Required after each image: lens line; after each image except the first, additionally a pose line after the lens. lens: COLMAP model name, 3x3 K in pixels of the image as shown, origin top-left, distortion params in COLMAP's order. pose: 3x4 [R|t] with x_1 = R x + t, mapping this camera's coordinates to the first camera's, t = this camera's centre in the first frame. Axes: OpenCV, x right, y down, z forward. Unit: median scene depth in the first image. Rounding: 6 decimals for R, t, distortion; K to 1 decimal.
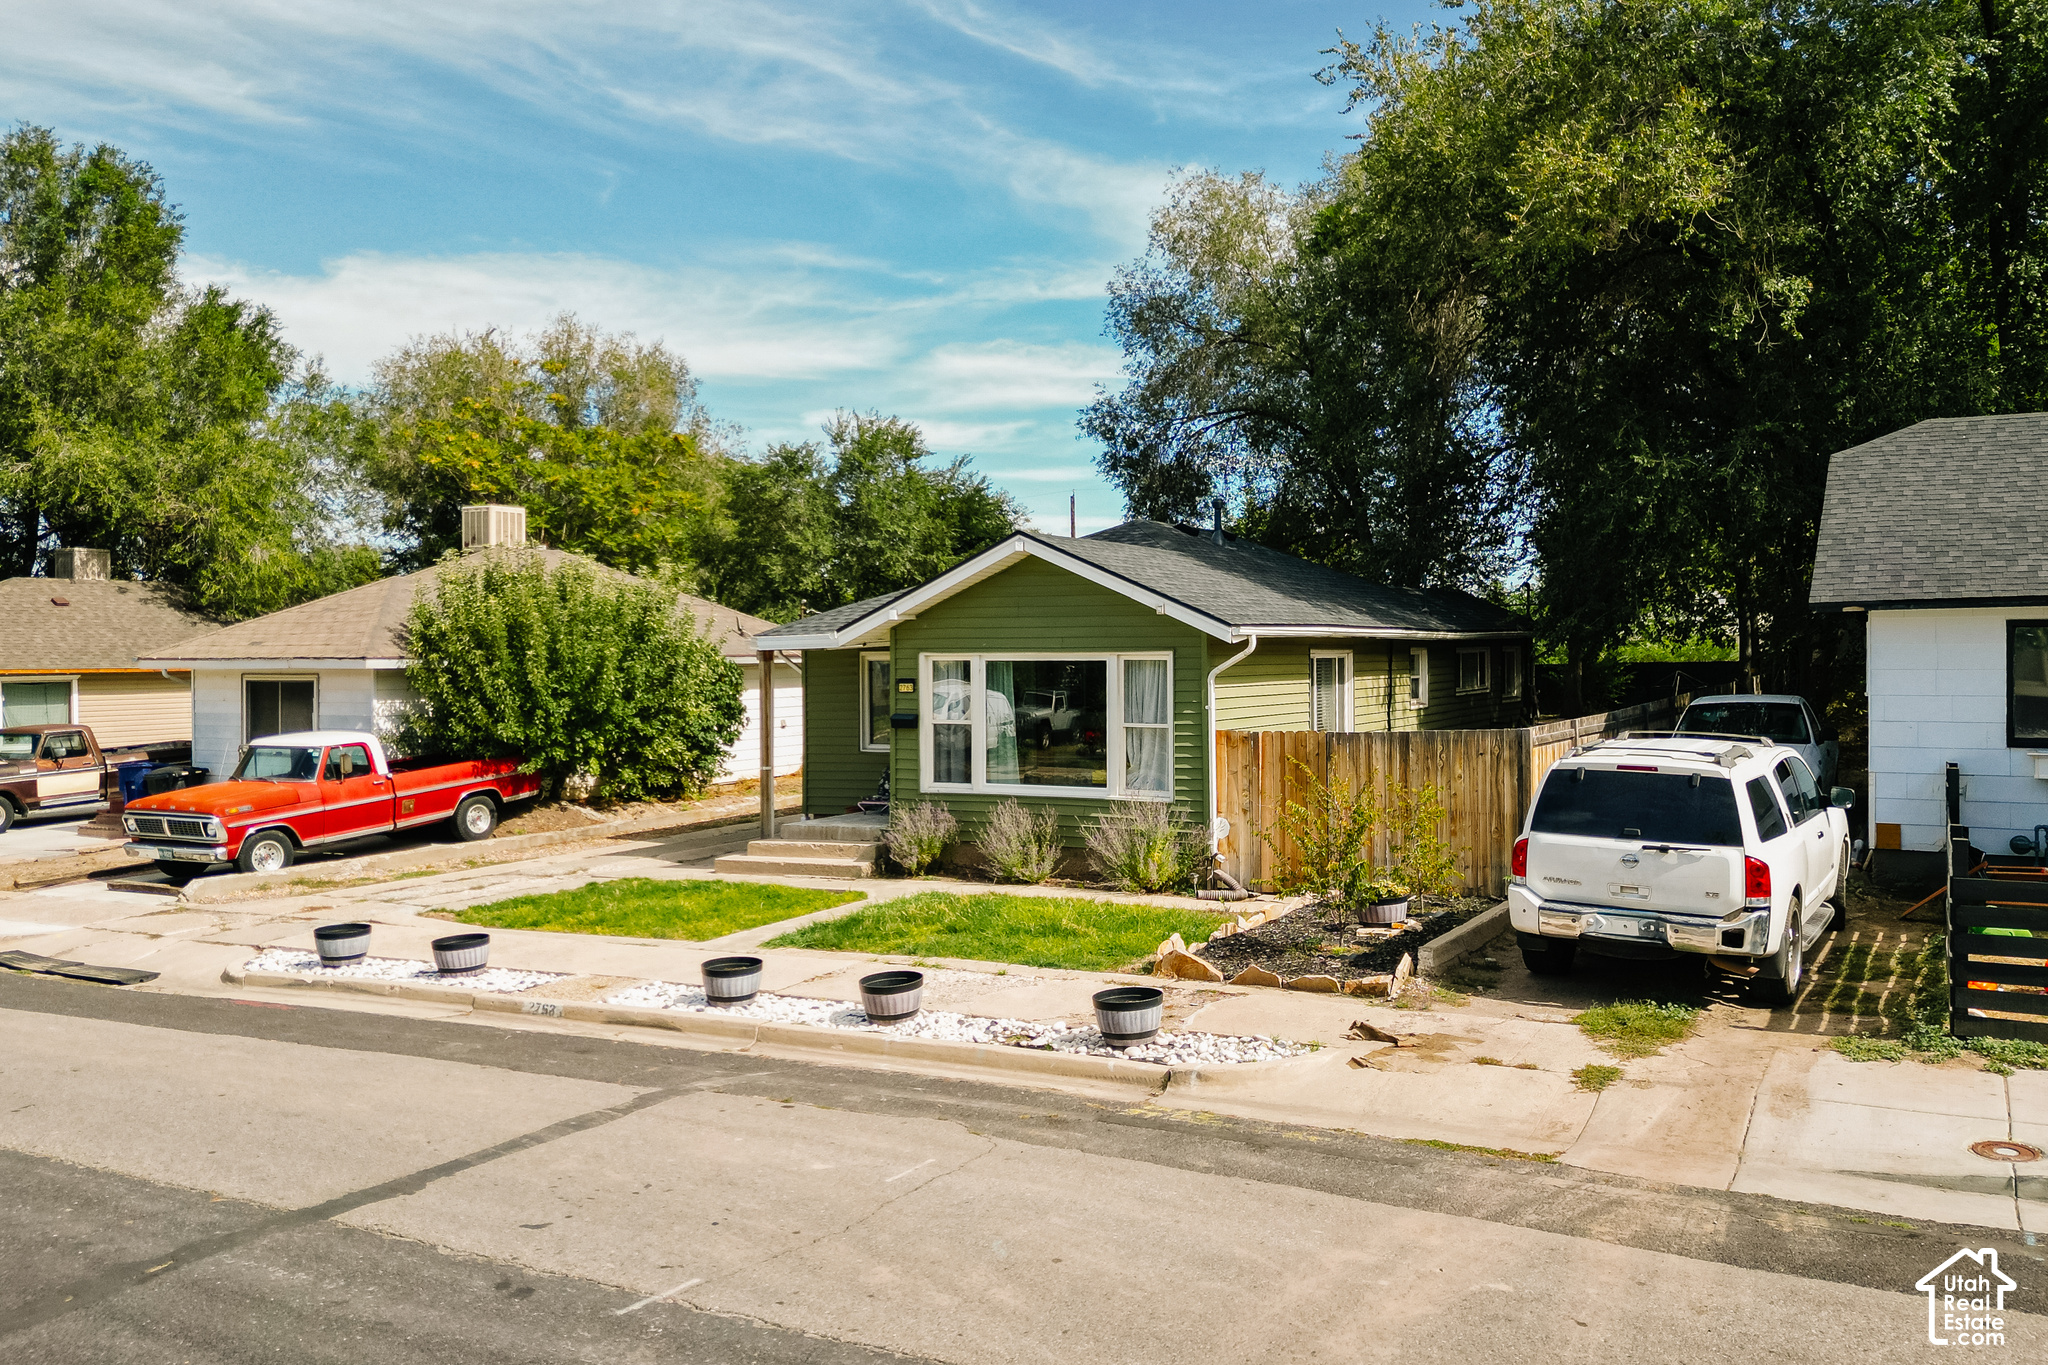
lens RADIAL K [[1363.8, 0, 1024.0], [0, 1363.8, 682.5], [0, 0, 1]] dist [0.043373, 0.000295]
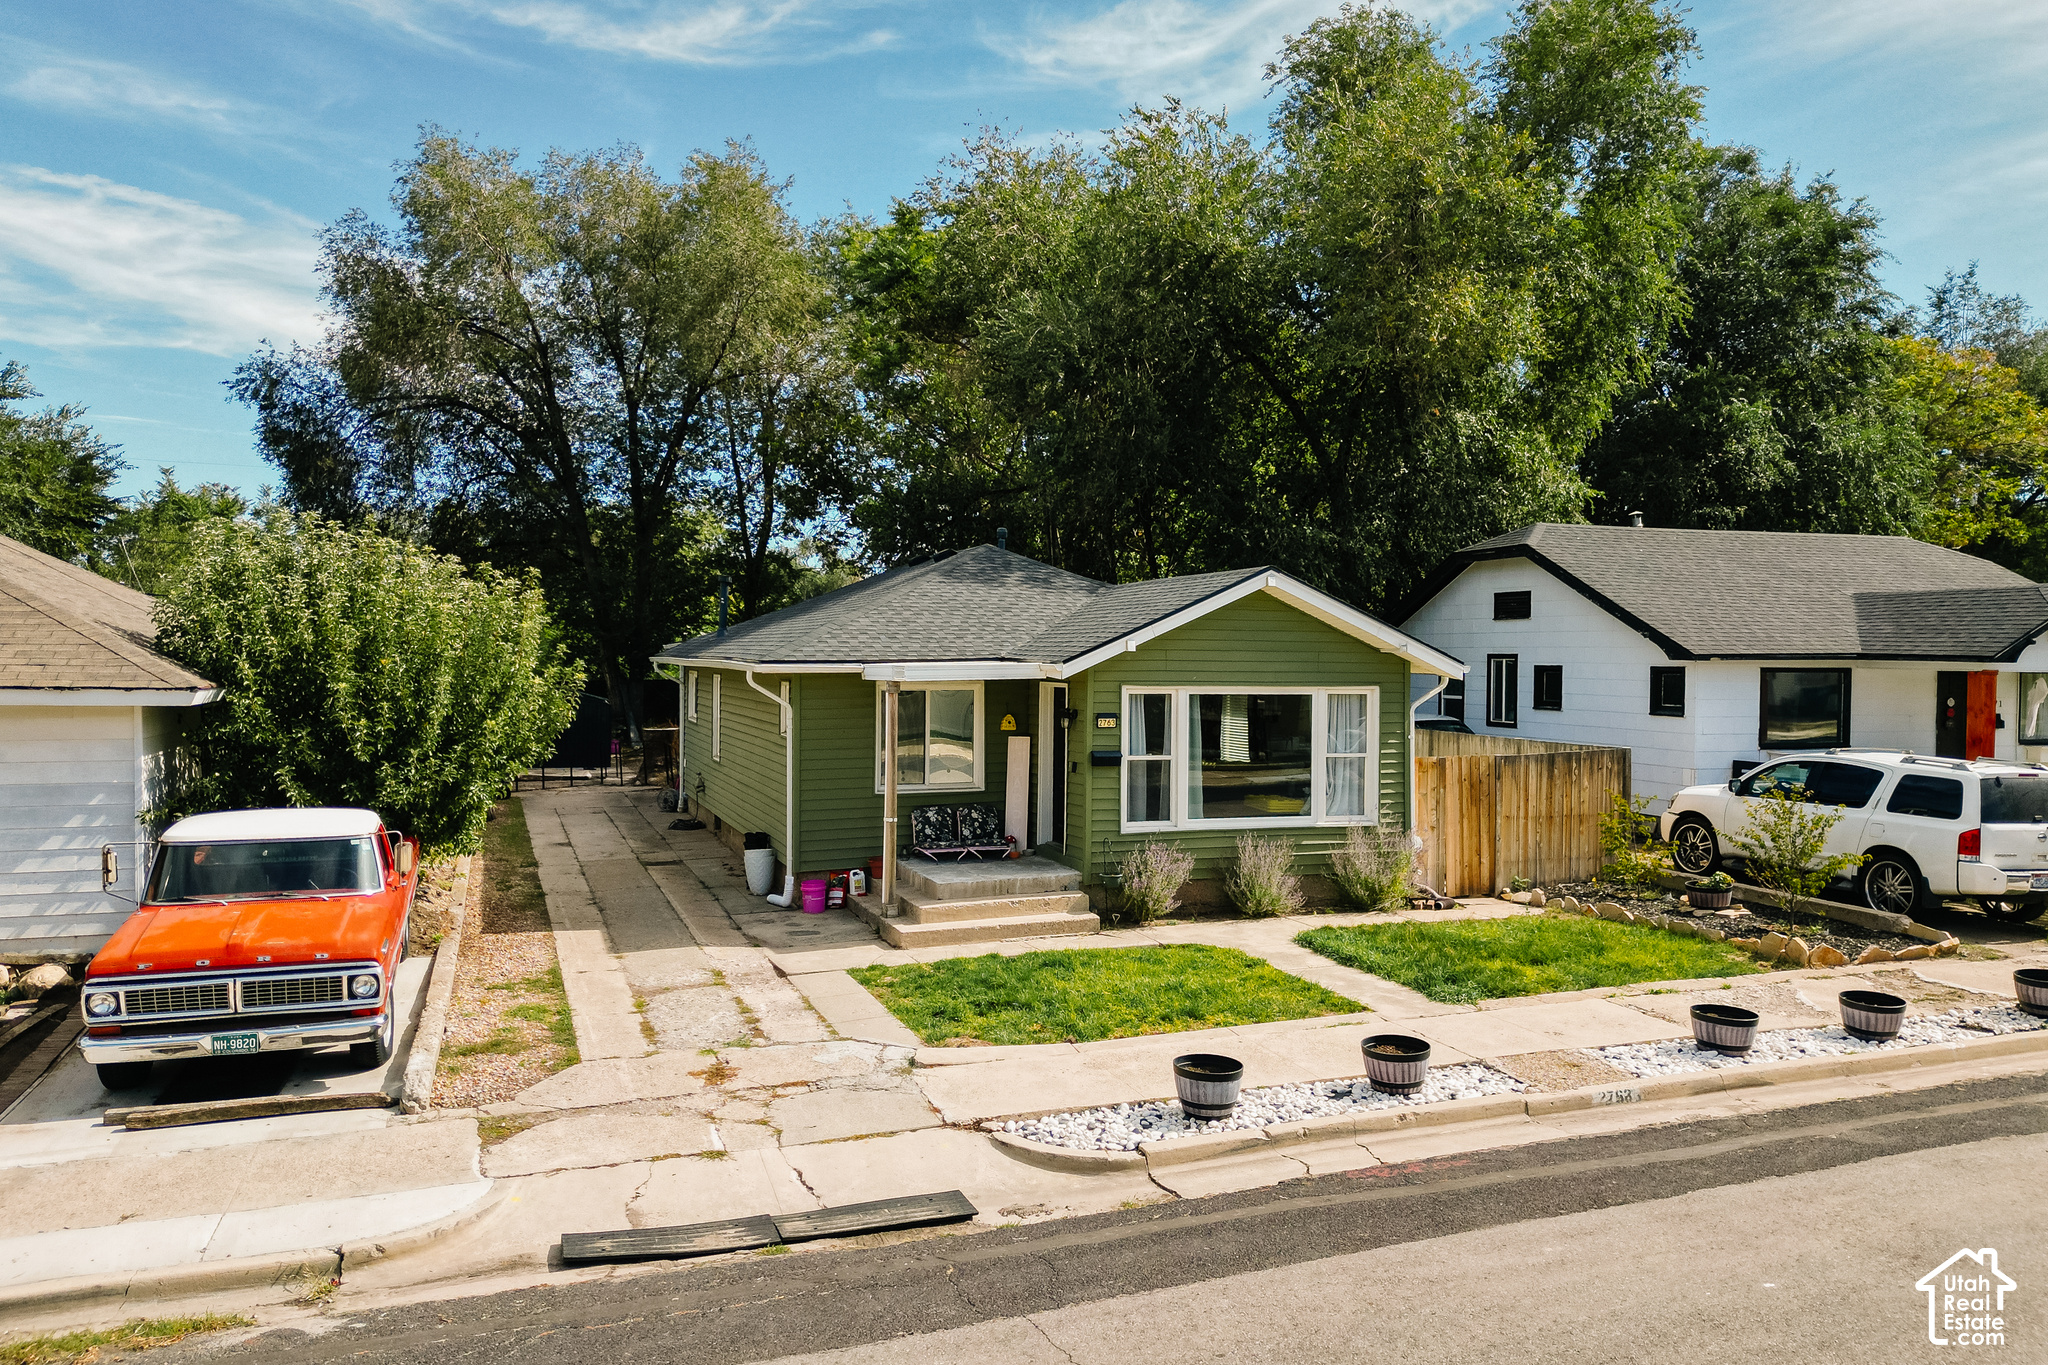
lens RADIAL K [[1363.8, 0, 1024.0], [0, 1363.8, 682.5], [0, 0, 1]] dist [0.043373, 0.000295]
pose [[0.729193, 0.002106, 0.684305, -0.817065], [0.004973, 0.999953, -0.008378, -0.017459], [-0.684290, 0.009512, 0.729148, 0.390457]]
